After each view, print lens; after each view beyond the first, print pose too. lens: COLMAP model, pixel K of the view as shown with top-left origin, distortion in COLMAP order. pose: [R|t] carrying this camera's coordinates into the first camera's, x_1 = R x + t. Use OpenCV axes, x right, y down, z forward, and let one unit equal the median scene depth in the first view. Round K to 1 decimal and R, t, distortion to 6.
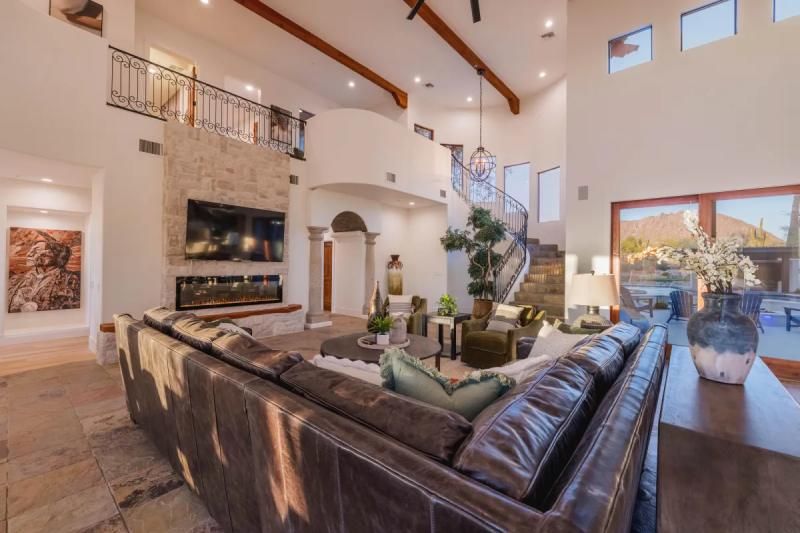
lens RADIAL K [[334.0, 0, 400.0], [0, 334.0, 266.5], [0, 0, 1]] dist [-0.003410, -0.000208]
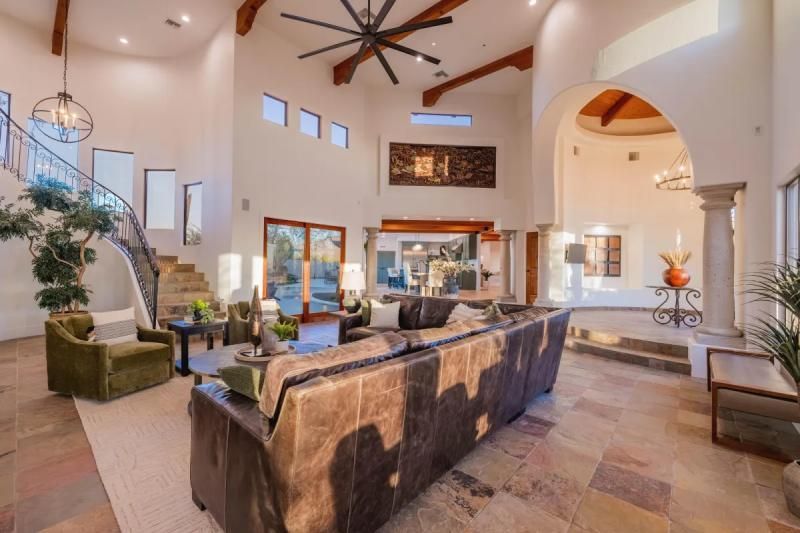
lens RADIAL K [[334.0, 0, 400.0], [0, 334.0, 266.5], [0, 0, 1]] dist [-0.003410, -0.000208]
pose [[0.006188, -0.003239, 0.999976, -0.777595], [-0.003351, 0.999989, 0.003260, -0.004885], [-0.999975, -0.003371, 0.006177, 0.527621]]
